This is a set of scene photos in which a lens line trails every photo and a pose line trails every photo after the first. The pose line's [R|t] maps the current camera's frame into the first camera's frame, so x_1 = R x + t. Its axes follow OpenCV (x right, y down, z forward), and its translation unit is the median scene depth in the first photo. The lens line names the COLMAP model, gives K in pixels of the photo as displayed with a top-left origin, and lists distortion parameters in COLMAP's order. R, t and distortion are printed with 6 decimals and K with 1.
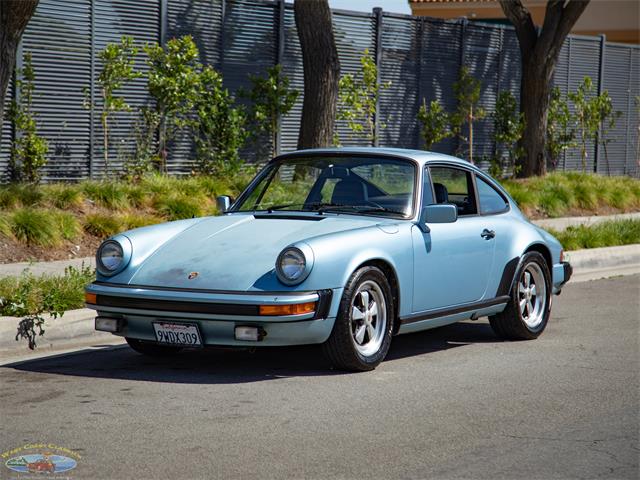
lens RADIAL K [[1932.4, 0, 320.0], [0, 1932.4, 240.0], [0, 0, 1]] dist [0.532489, 0.470126]
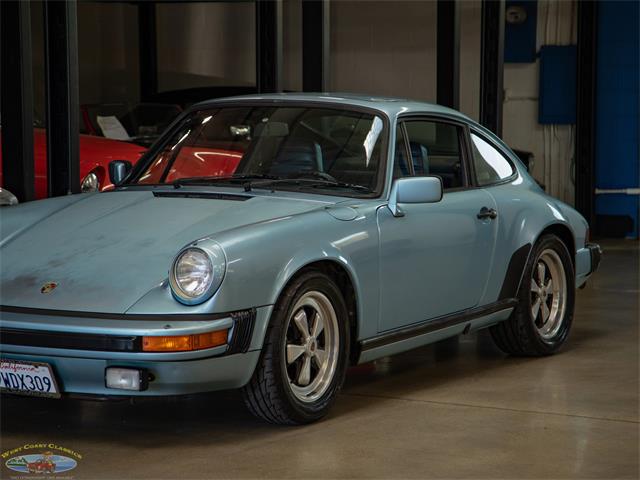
lens RADIAL K [[1932.4, 0, 320.0], [0, 1932.4, 240.0], [0, 0, 1]] dist [0.532489, 0.470126]
pose [[0.999990, -0.004291, -0.001153, 0.024201], [0.004328, 0.999399, 0.034393, -0.017290], [0.001005, -0.034397, 0.999408, 0.268604]]
